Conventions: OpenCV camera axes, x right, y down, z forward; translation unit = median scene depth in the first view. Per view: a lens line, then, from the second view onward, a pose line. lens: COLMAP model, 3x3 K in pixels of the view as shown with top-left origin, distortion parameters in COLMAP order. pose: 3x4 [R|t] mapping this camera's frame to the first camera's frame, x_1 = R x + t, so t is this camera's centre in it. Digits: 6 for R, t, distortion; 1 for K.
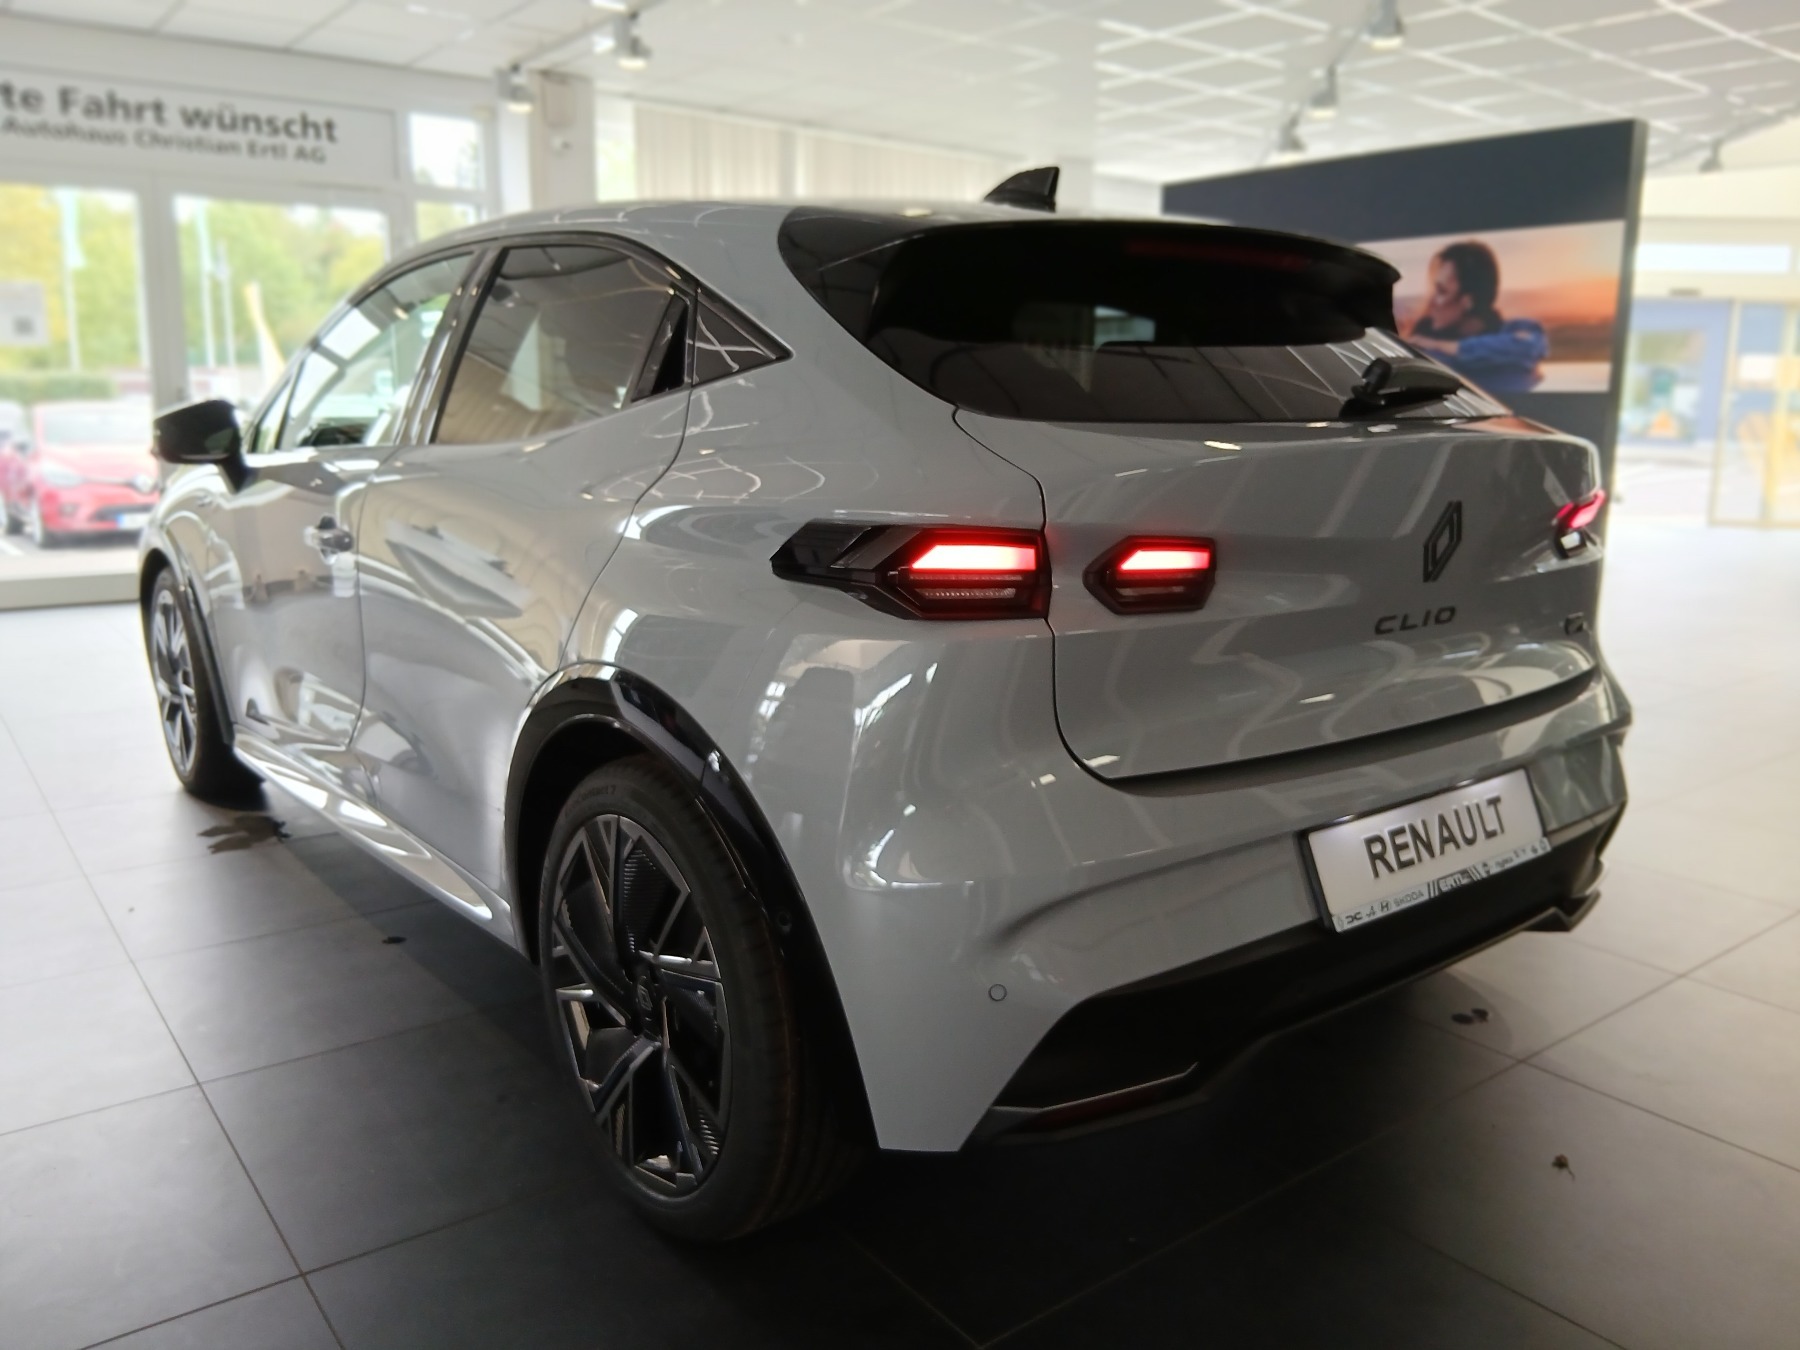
lens RADIAL K [[1413.8, 0, 911.2], [0, 1413.8, 669.4], [0, 0, 1]] dist [0.033927, -0.072947]
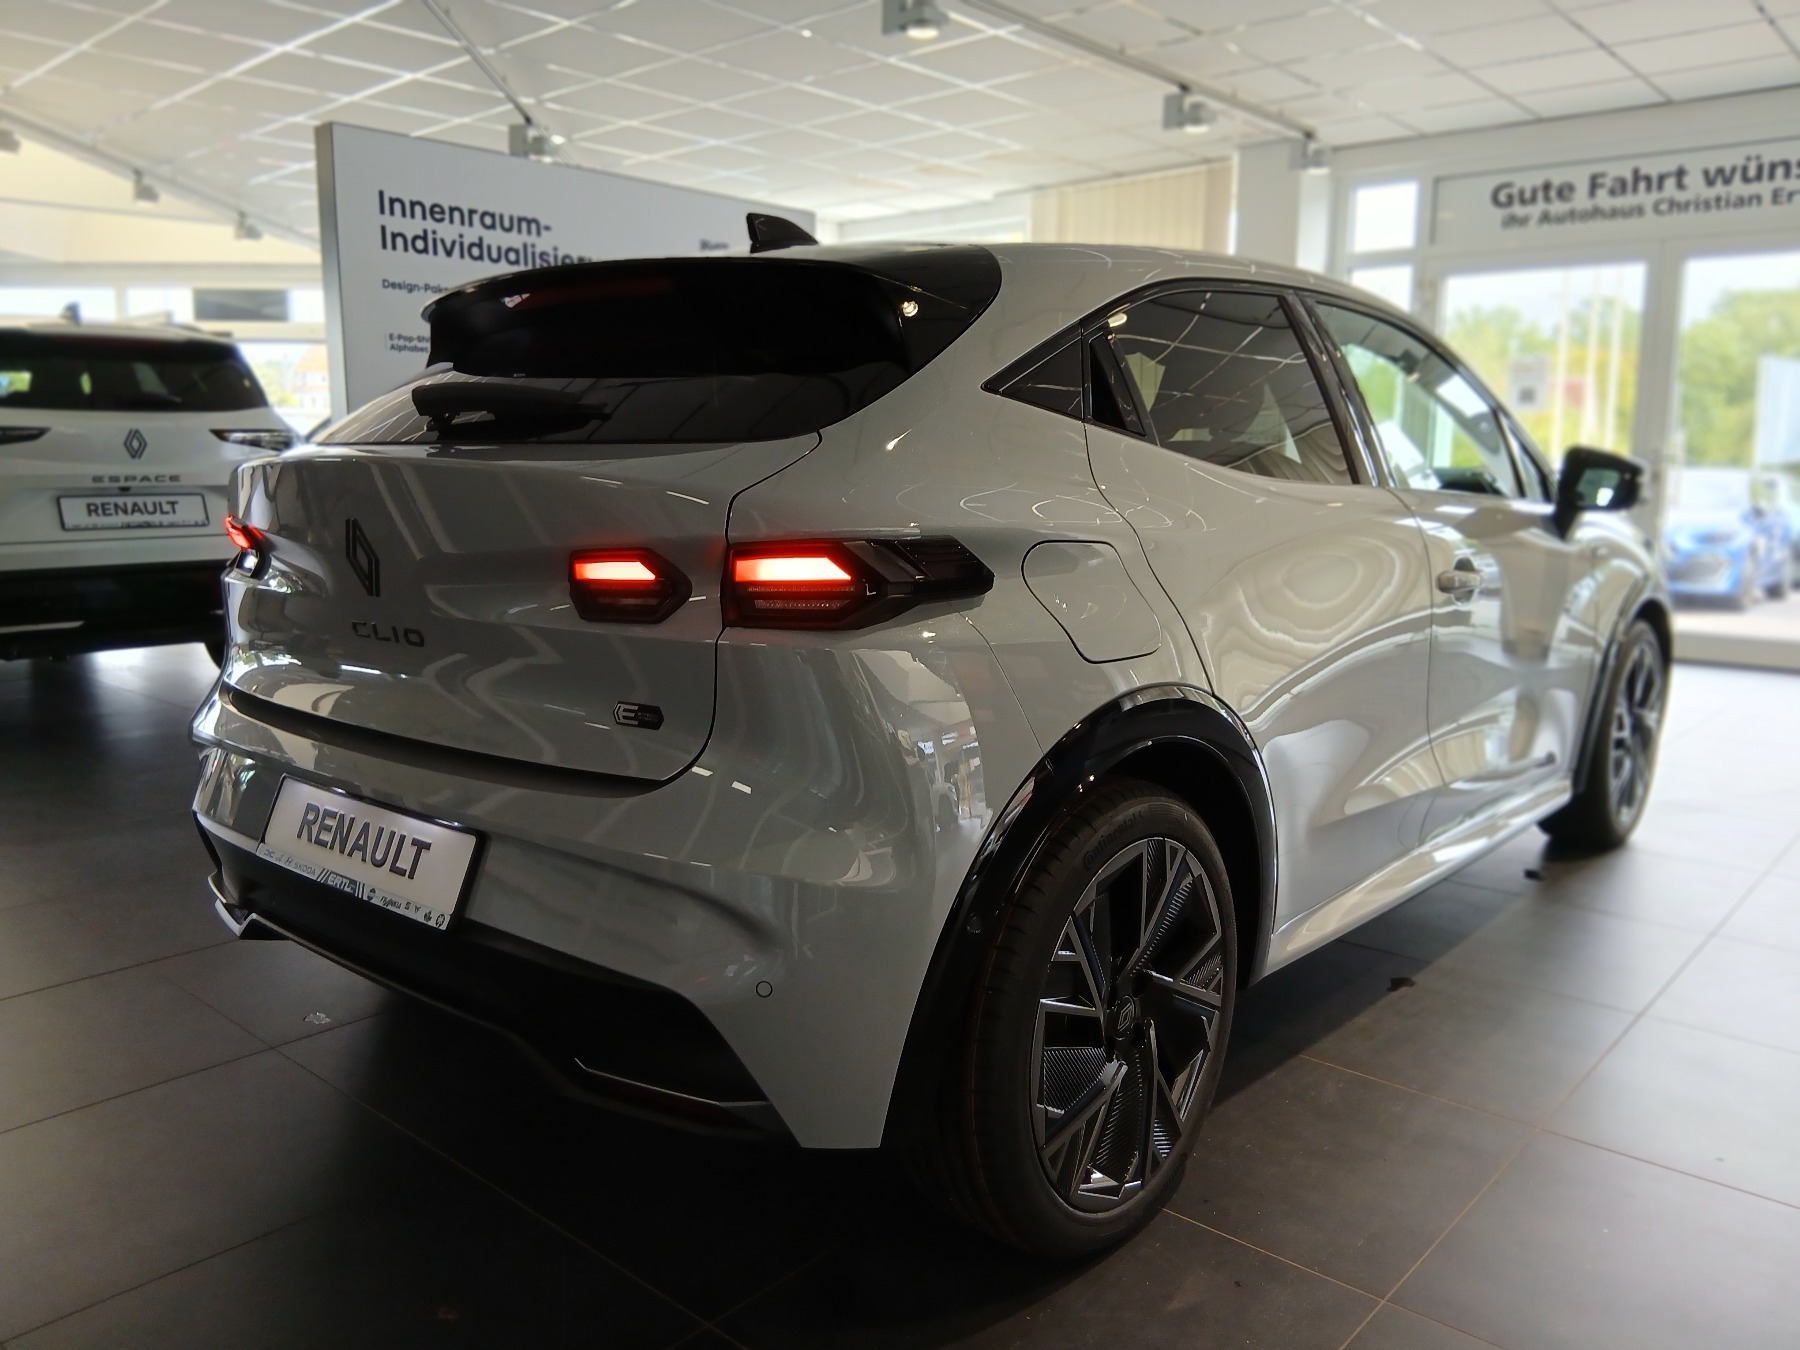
lens RADIAL K [[1385.5, 0, 866.1], [0, 1385.5, 674.1], [0, 0, 1]] dist [-0.005719, -0.033967]
pose [[0.176893, 0.142315, -0.973887, 0.373547], [-0.186229, 0.976456, 0.108865, -0.047344], [0.966451, 0.162108, 0.199231, 0.305190]]
